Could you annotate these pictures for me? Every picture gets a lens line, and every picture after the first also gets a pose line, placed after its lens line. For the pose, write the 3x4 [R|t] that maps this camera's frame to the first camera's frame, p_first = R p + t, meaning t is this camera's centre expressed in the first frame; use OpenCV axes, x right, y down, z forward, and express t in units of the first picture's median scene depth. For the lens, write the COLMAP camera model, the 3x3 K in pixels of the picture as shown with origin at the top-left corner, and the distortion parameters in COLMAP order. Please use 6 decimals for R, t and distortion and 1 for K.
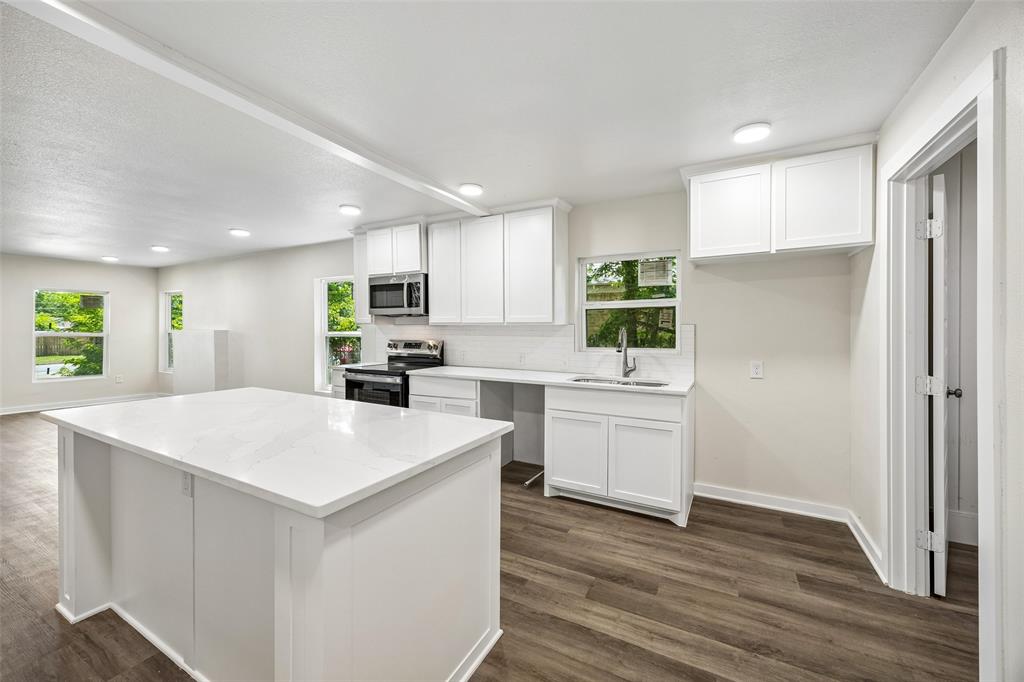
lens RADIAL K [[390.8, 0, 516.9], [0, 390.8, 333.8], [0, 0, 1]] dist [-0.006858, 0.000018]
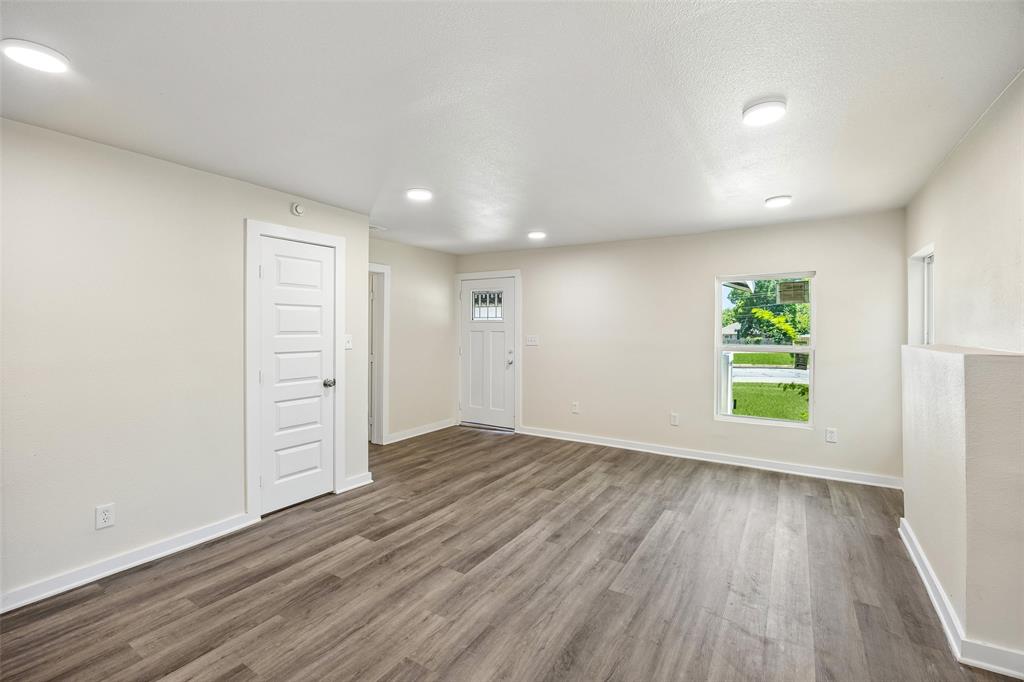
lens RADIAL K [[447.2, 0, 520.6], [0, 447.2, 337.1], [0, 0, 1]] dist [-0.015857, 0.000110]
pose [[-0.083777, 0.012566, -0.996405, -0.907205], [-0.019165, 0.999715, 0.014219, -0.037711], [0.996300, 0.020287, -0.083513, 1.429405]]
